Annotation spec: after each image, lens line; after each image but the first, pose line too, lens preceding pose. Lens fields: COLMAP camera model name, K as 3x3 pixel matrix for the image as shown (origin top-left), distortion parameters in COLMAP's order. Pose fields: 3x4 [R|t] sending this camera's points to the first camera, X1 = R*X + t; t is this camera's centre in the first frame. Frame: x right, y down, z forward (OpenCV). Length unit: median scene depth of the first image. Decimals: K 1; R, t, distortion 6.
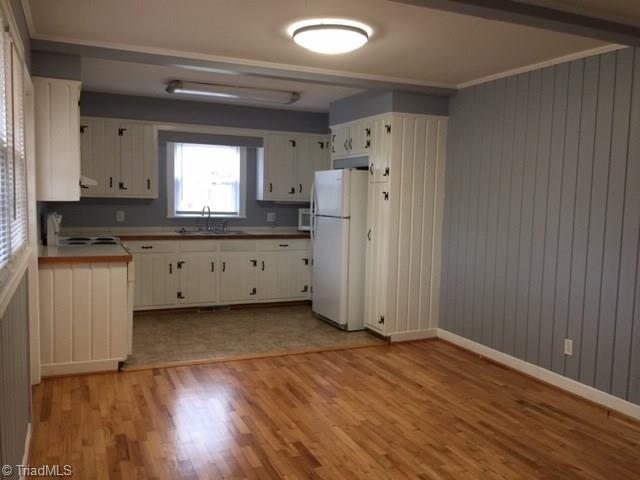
lens RADIAL K [[553.1, 0, 320.9], [0, 553.1, 240.0], [0, 0, 1]] dist [0.046580, -0.016743]
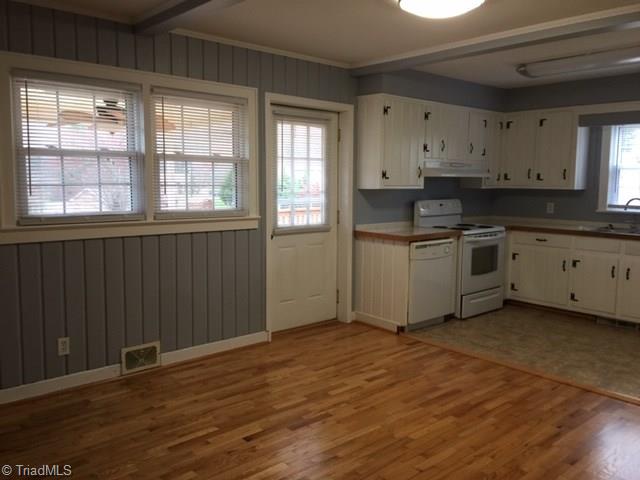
lens RADIAL K [[553.1, 0, 322.2], [0, 553.1, 238.6], [0, 0, 1]] dist [0.046580, -0.016743]
pose [[0.311089, 0.082199, -0.946819, 0.612863], [-0.083574, 0.994759, 0.058902, -0.018096], [0.946699, 0.060806, 0.316328, 0.423618]]
